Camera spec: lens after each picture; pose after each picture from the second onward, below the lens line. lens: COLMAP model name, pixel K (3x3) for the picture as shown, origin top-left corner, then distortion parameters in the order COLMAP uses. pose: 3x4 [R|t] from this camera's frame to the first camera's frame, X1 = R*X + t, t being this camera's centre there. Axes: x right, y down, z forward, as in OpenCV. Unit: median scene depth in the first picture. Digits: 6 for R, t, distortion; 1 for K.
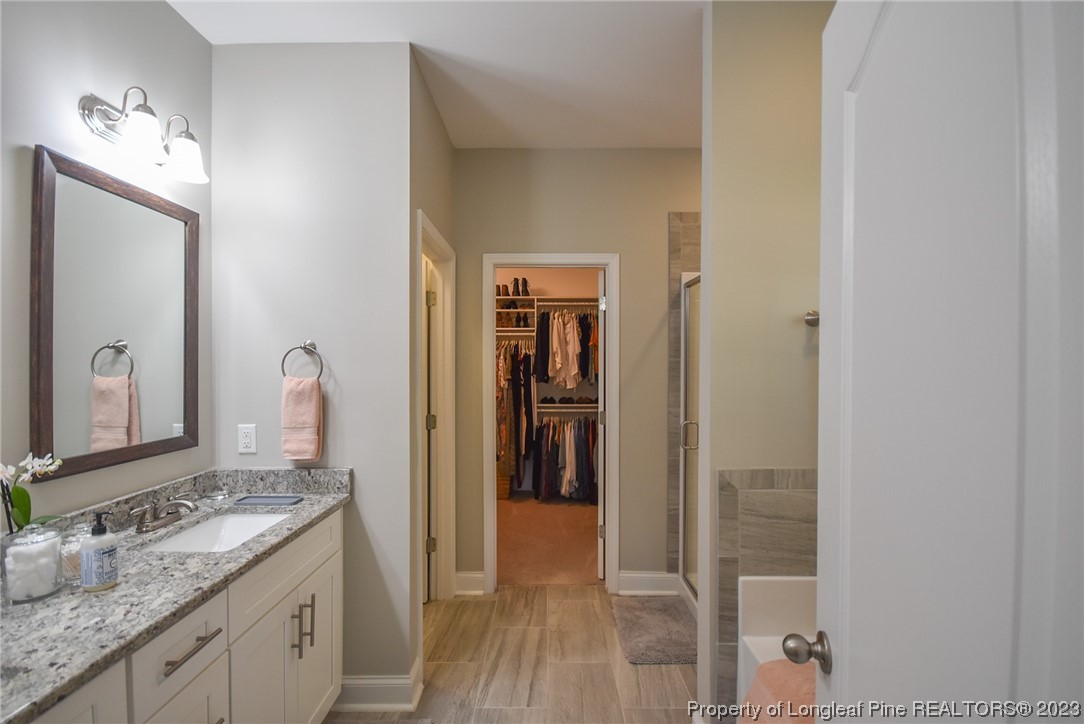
lens RADIAL K [[480.2, 0, 551.7], [0, 480.2, 365.5], [0, 0, 1]] dist [0.004864, -0.007829]
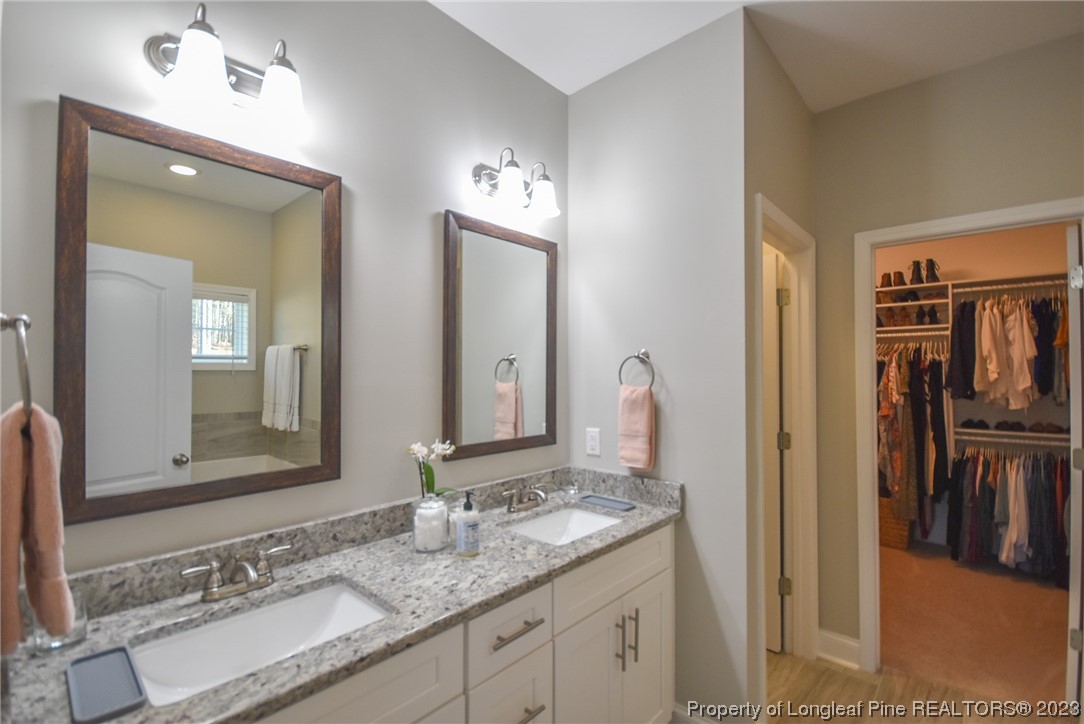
lens RADIAL K [[480.2, 0, 546.4], [0, 480.2, 365.6], [0, 0, 1]] dist [0.004864, -0.007829]
pose [[0.734436, -0.010962, -0.678590, 0.010876], [-0.002491, 0.999819, -0.018848, 0.000458], [0.678674, 0.015533, 0.734276, 0.046206]]
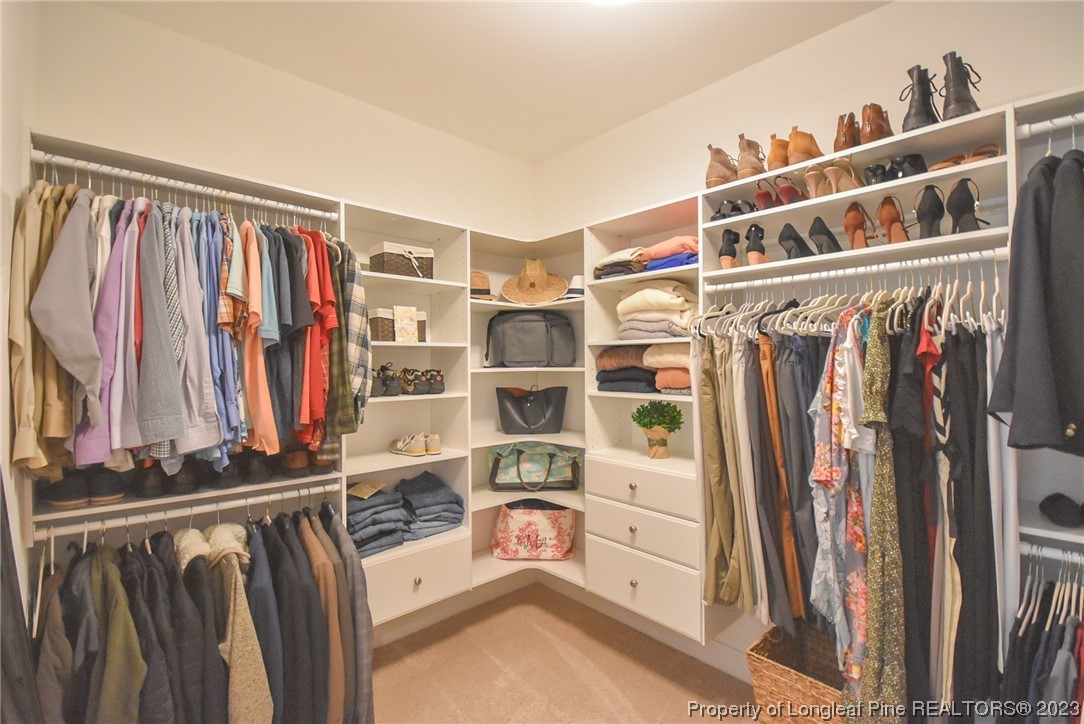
lens RADIAL K [[480.2, 0, 559.4], [0, 480.2, 360.1], [0, 0, 1]] dist [0.004864, -0.007829]
pose [[0.689642, -0.000400, -0.724151, -0.015845], [0.006458, 0.999963, 0.005598, -0.010398], [0.724122, -0.008537, 0.689619, 0.689967]]
